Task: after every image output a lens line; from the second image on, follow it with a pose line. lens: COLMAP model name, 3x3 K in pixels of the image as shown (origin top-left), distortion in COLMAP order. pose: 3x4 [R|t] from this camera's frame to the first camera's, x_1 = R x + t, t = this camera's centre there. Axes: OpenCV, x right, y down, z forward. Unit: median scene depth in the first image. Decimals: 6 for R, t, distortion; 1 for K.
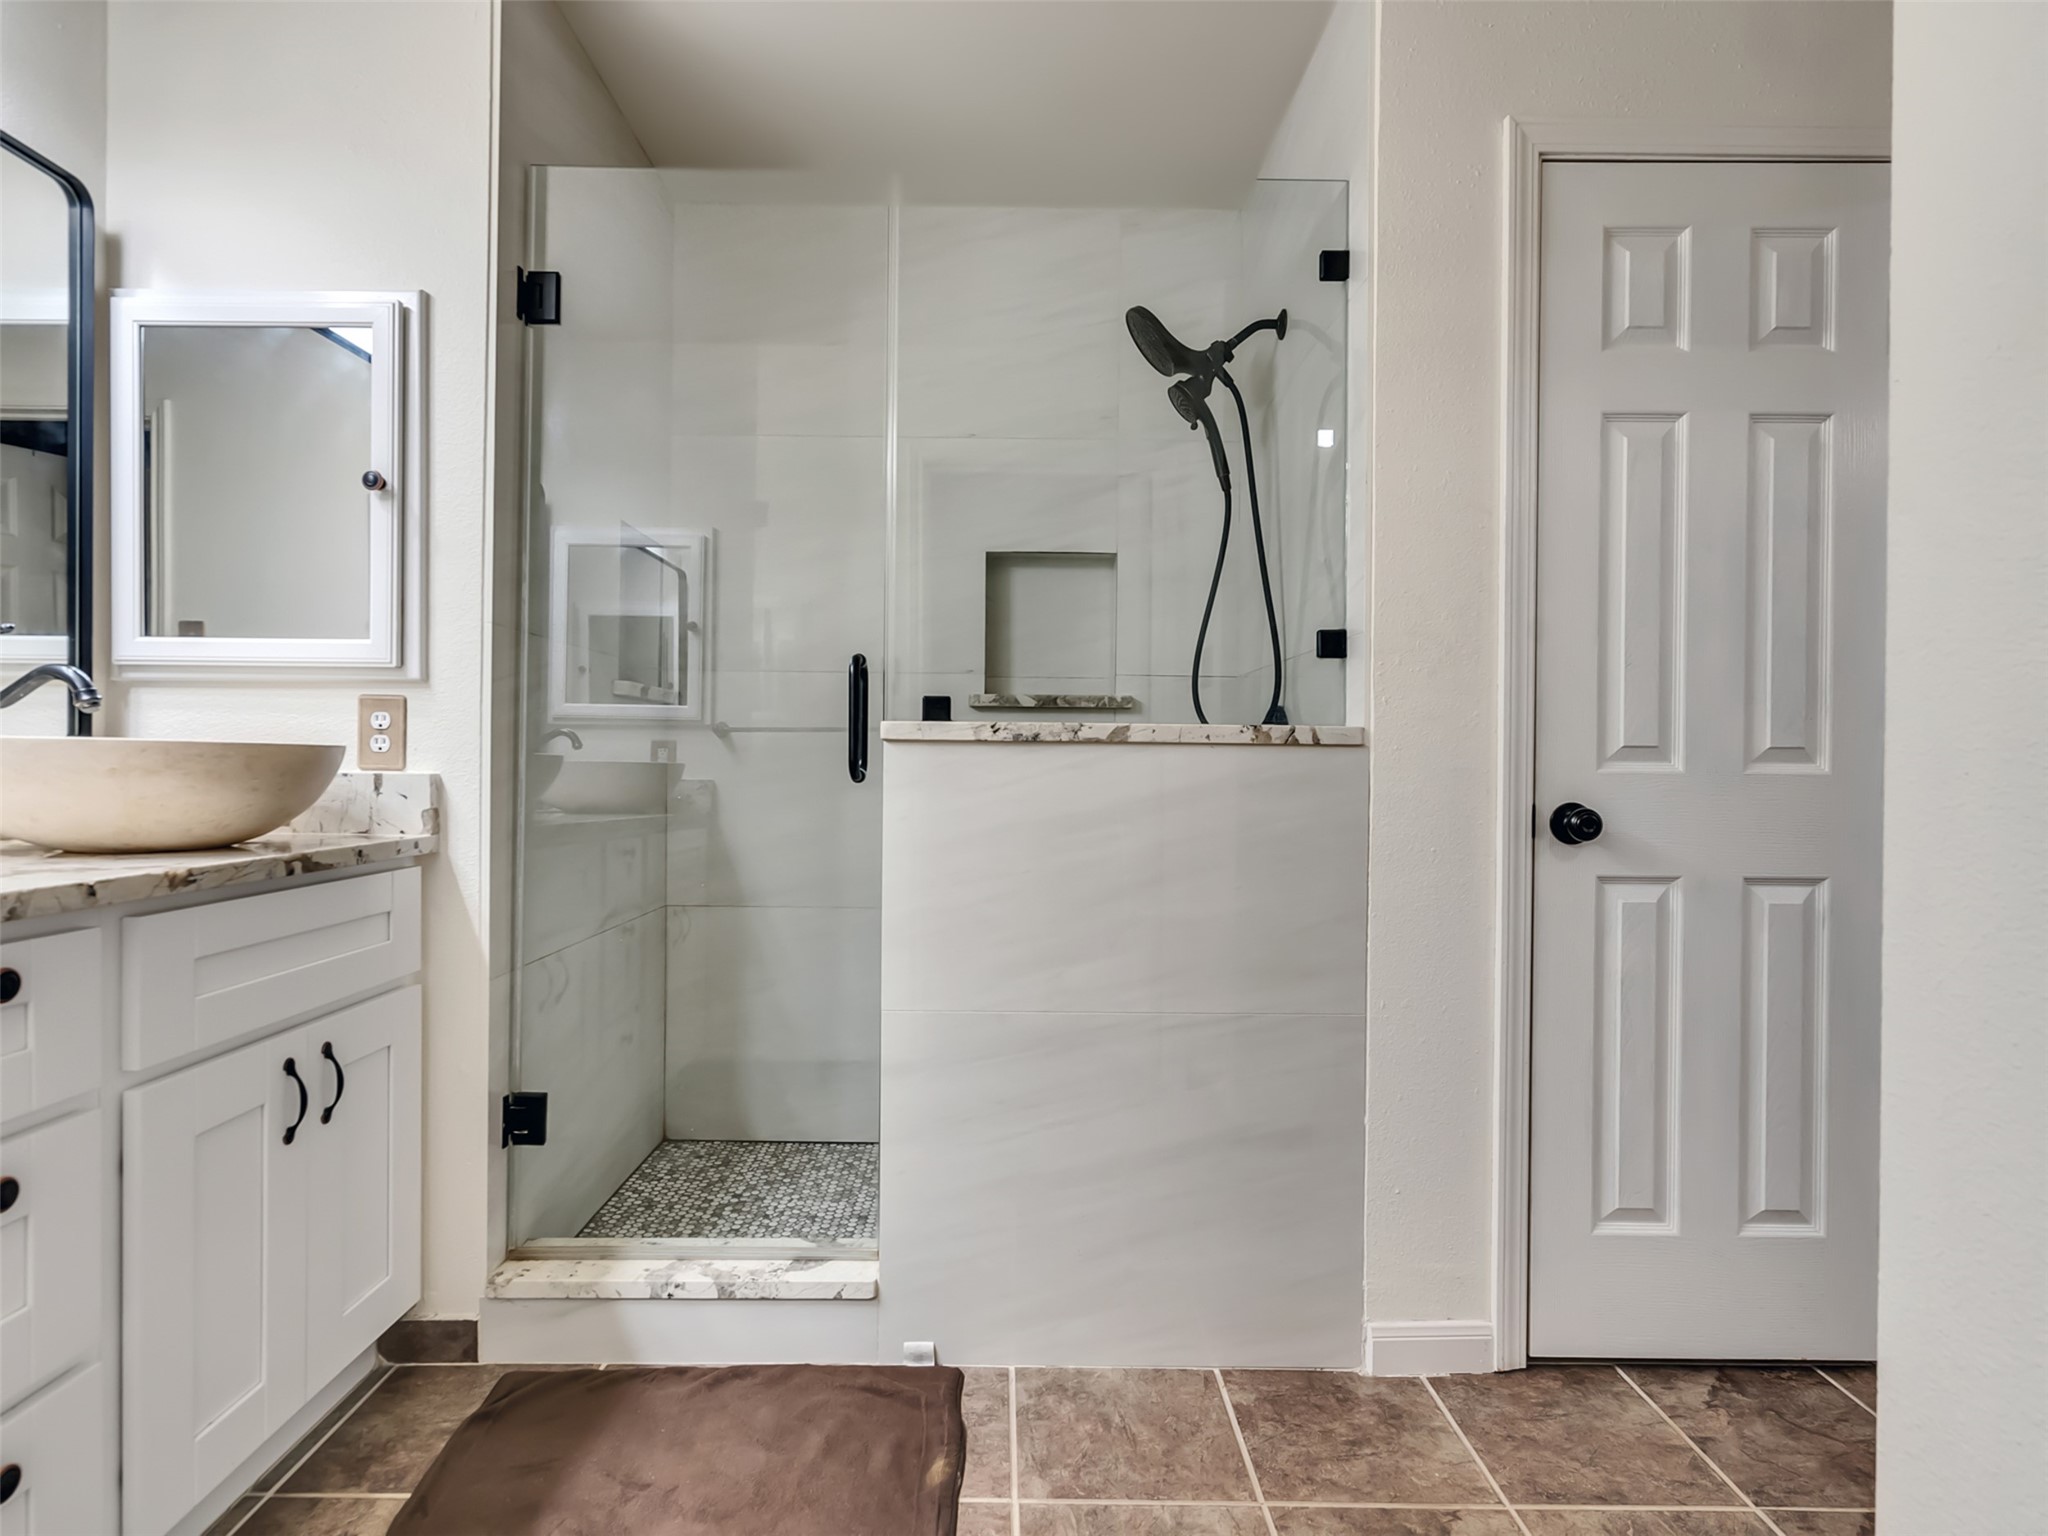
lens RADIAL K [[1047.6, 0, 1014.7], [0, 1047.6, 761.0], [0, 0, 1]] dist [-0.006819, 0.003745]
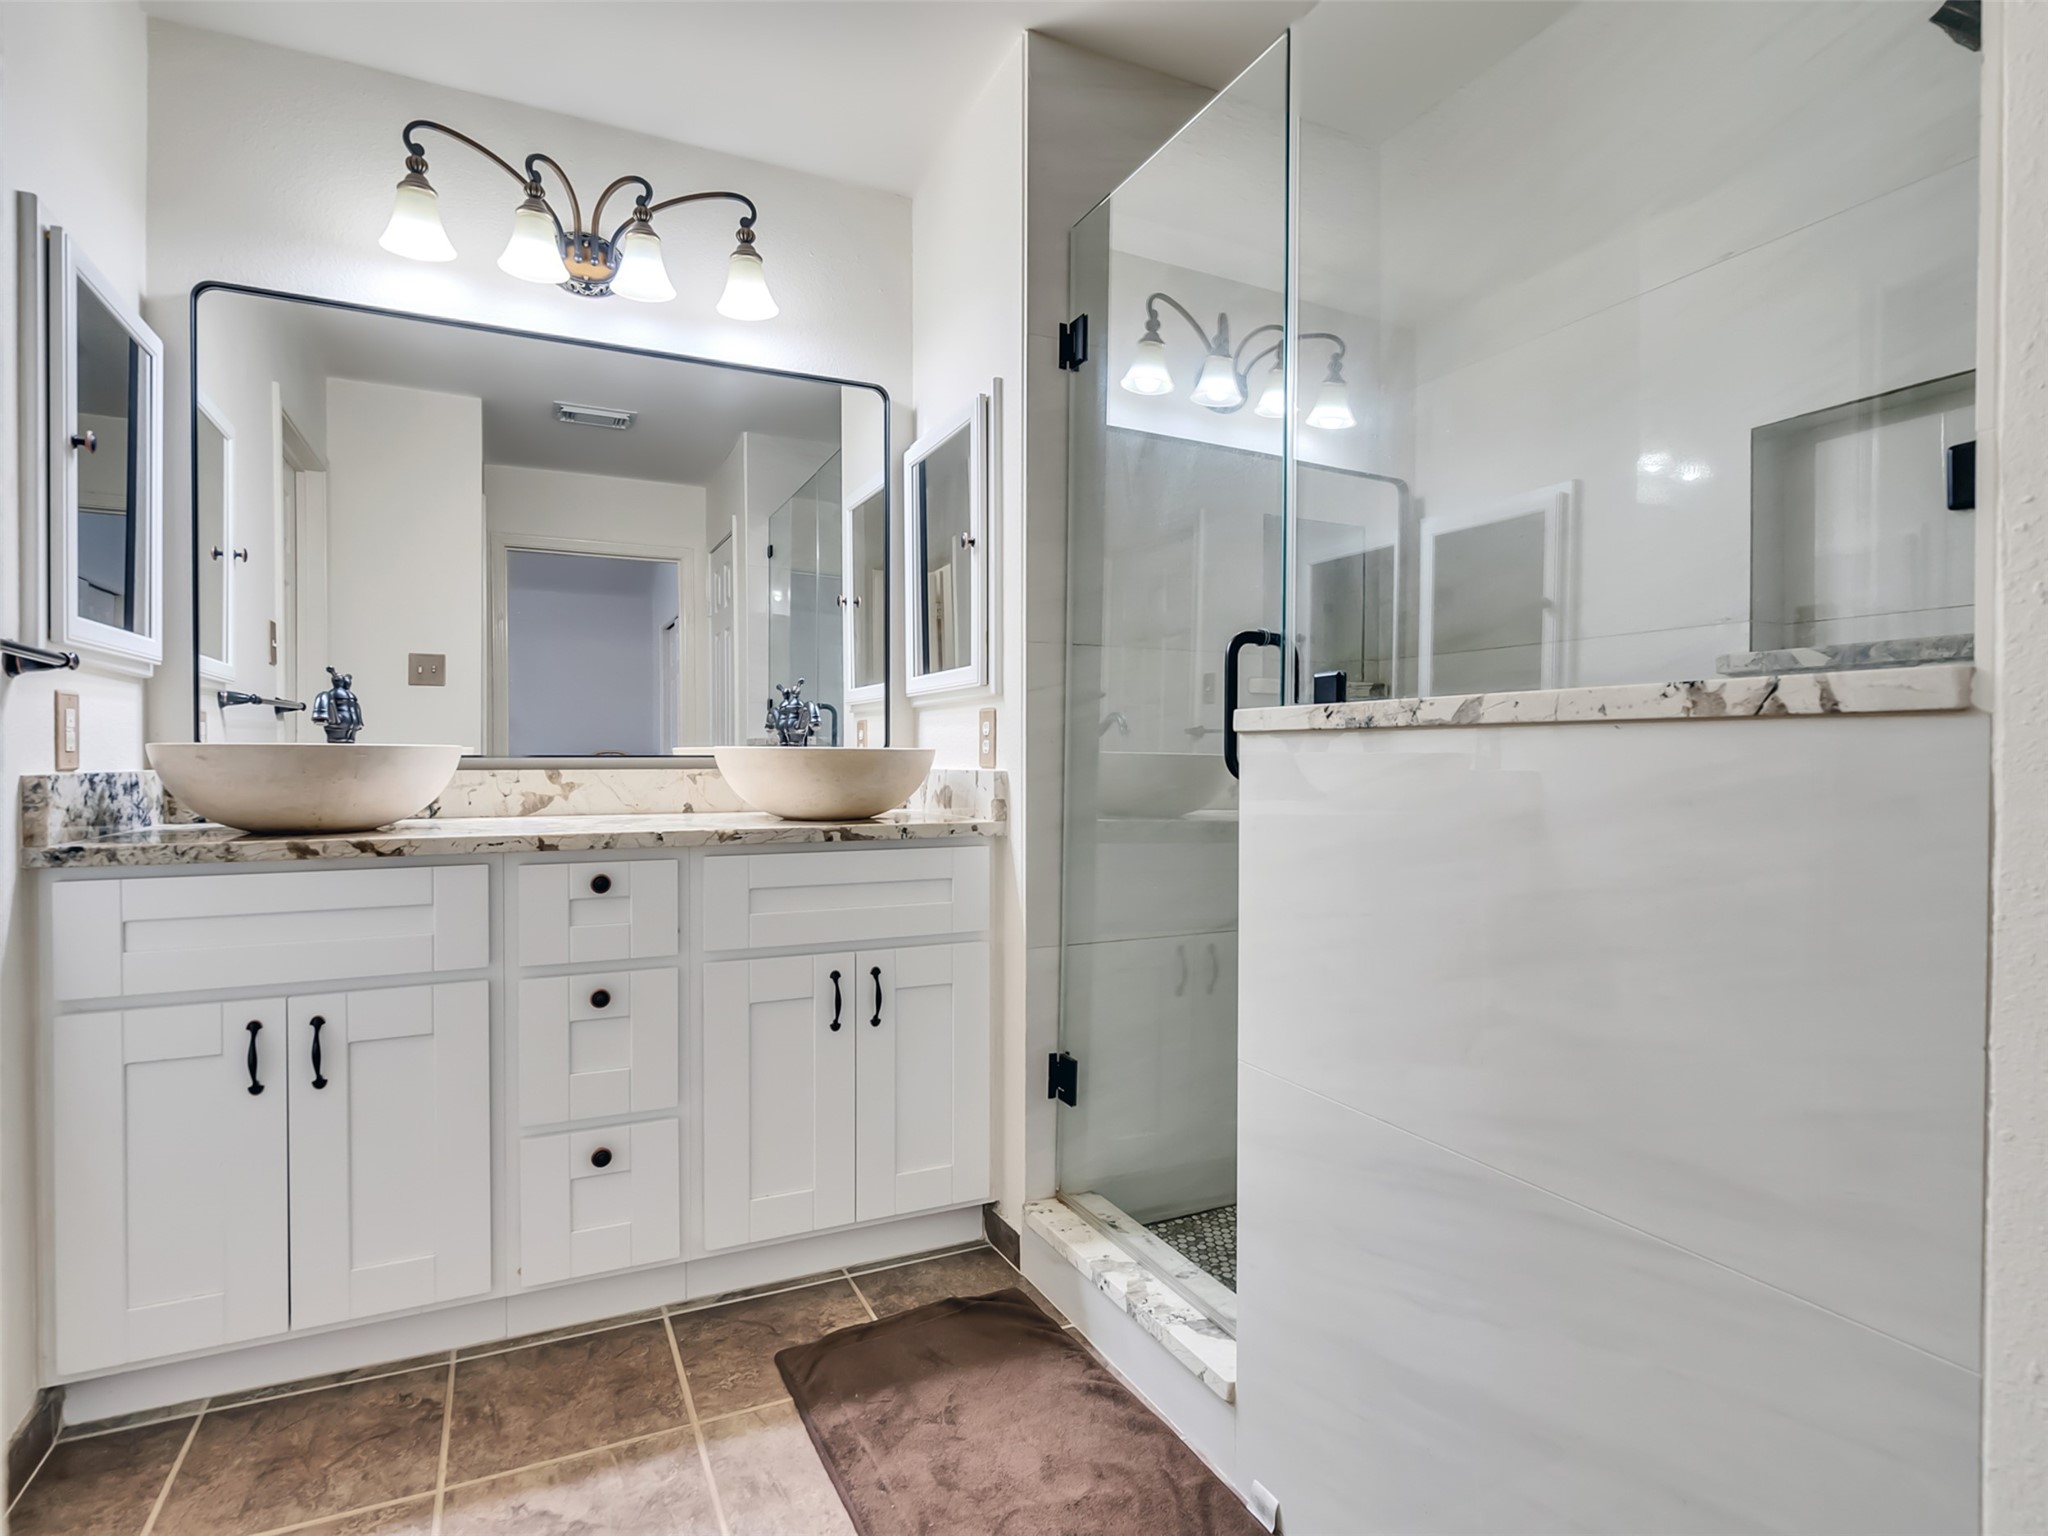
lens RADIAL K [[1047.6, 0, 1008.9], [0, 1047.6, 767.1], [0, 0, 1]] dist [-0.006819, 0.003745]
pose [[0.416828, 0.000800, -0.908985, 0.551914], [0.002407, 0.999995, 0.001984, 0.005358], [0.908982, -0.003015, 0.416824, 0.497597]]
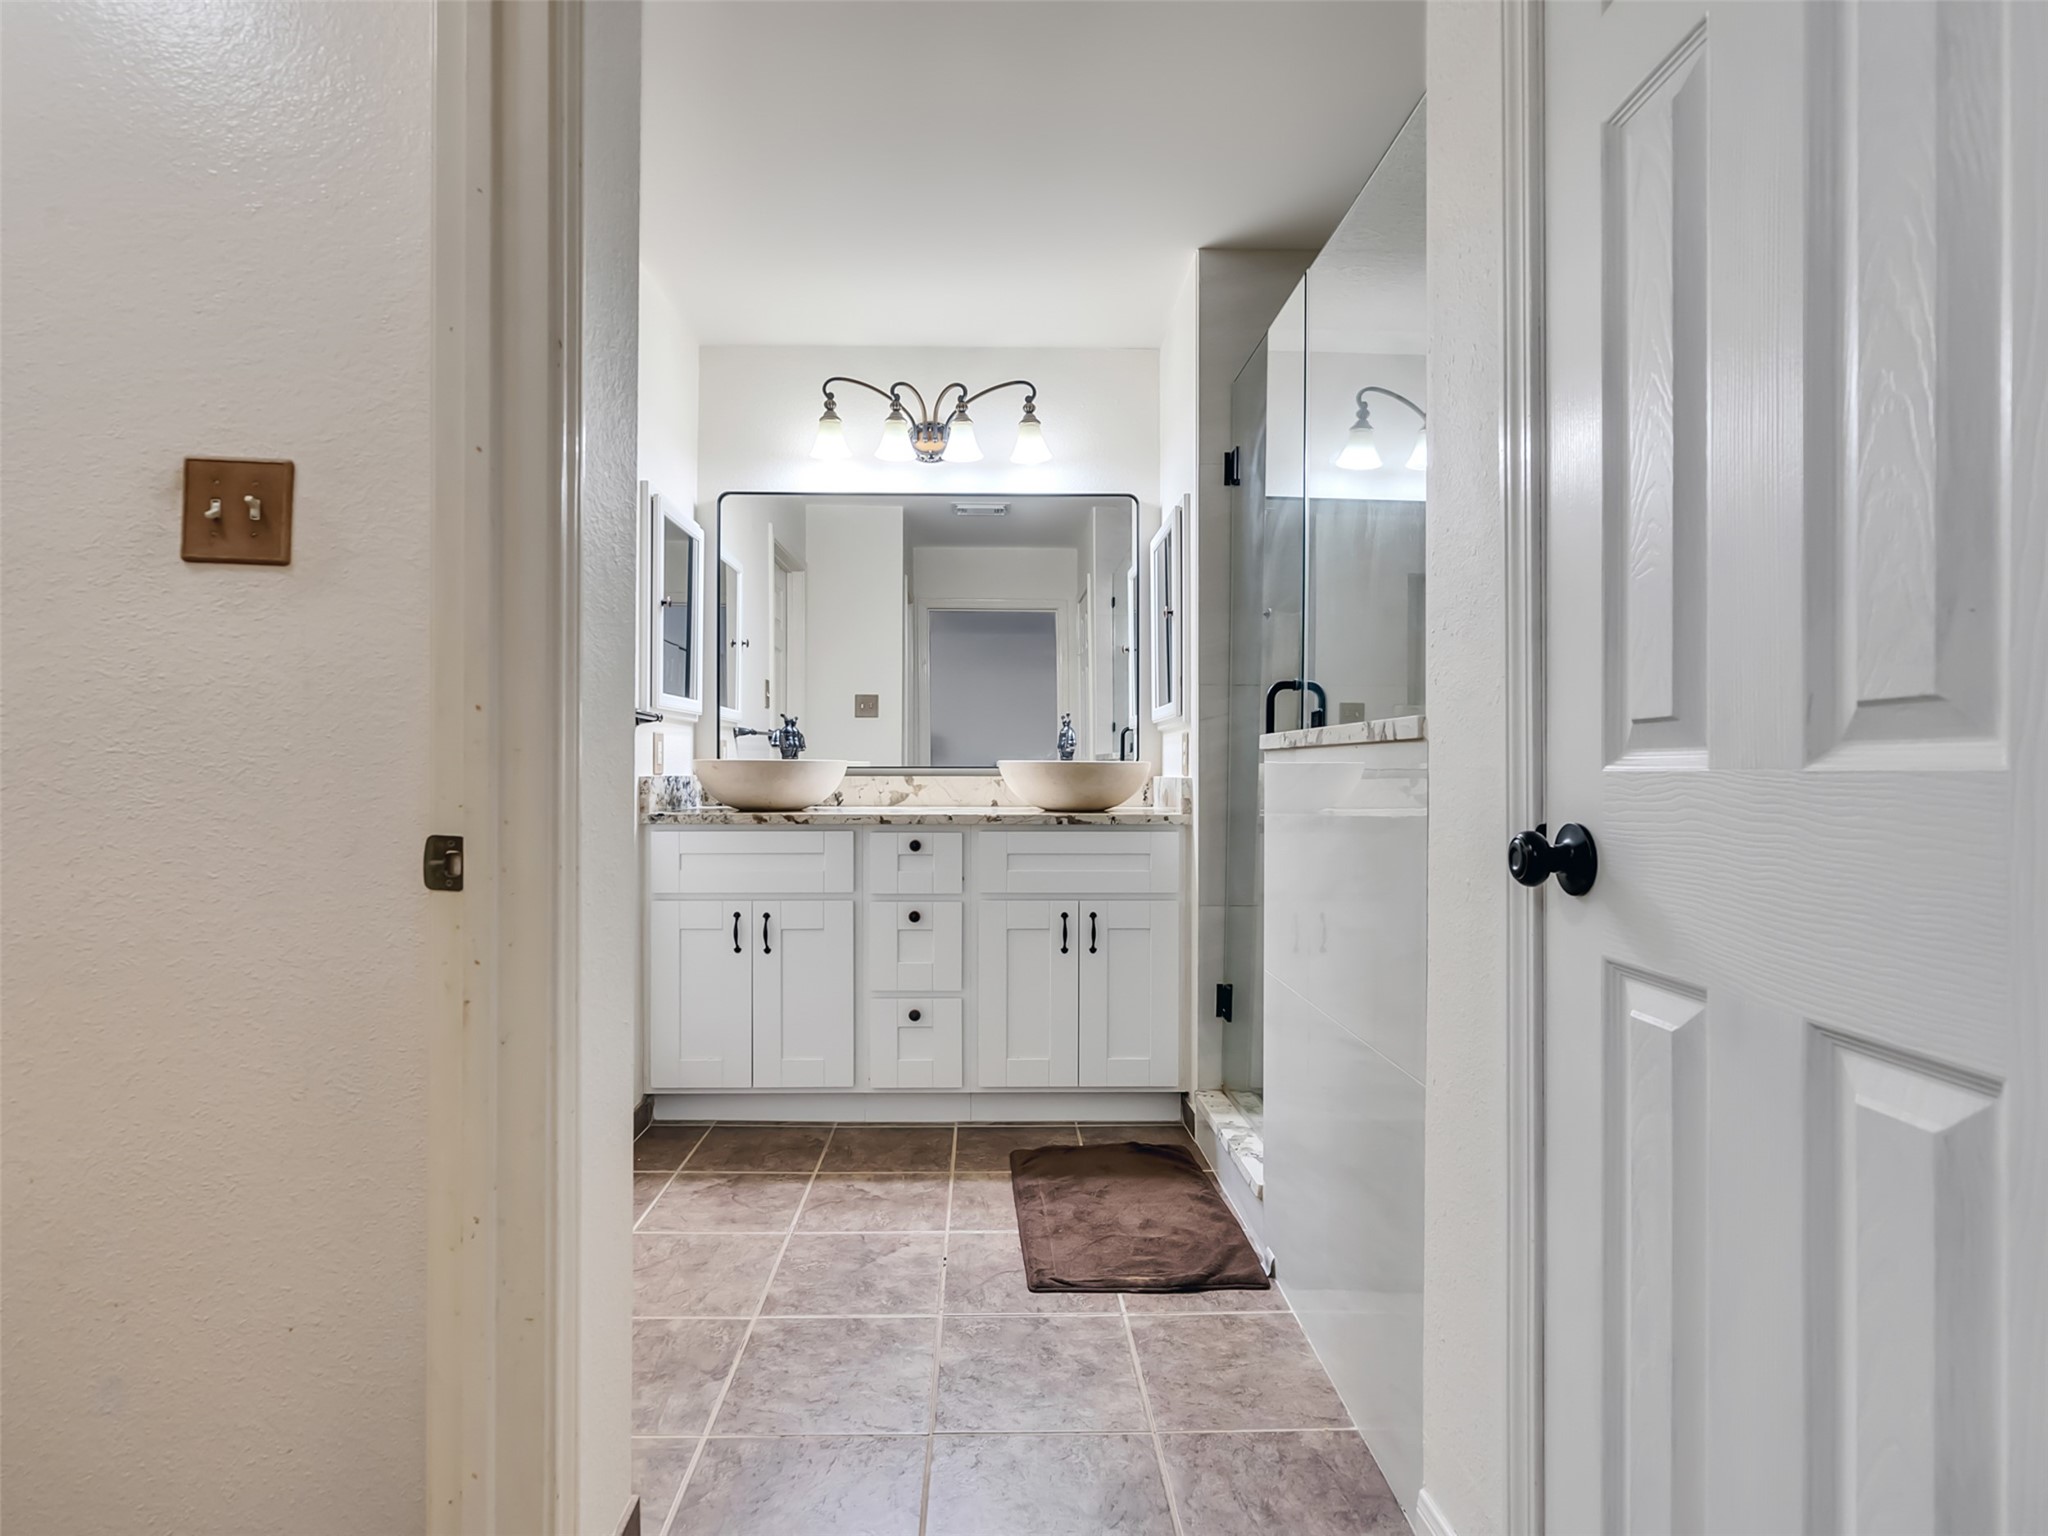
lens RADIAL K [[1047.6, 0, 1008.2], [0, 1047.6, 772.7], [0, 0, 1]] dist [-0.006819, 0.003745]
pose [[0.011636, -0.007984, -0.999900, 1.115468], [-0.003264, 0.999962, -0.008022, 0.018187], [0.999927, 0.003357, 0.011609, 0.688135]]
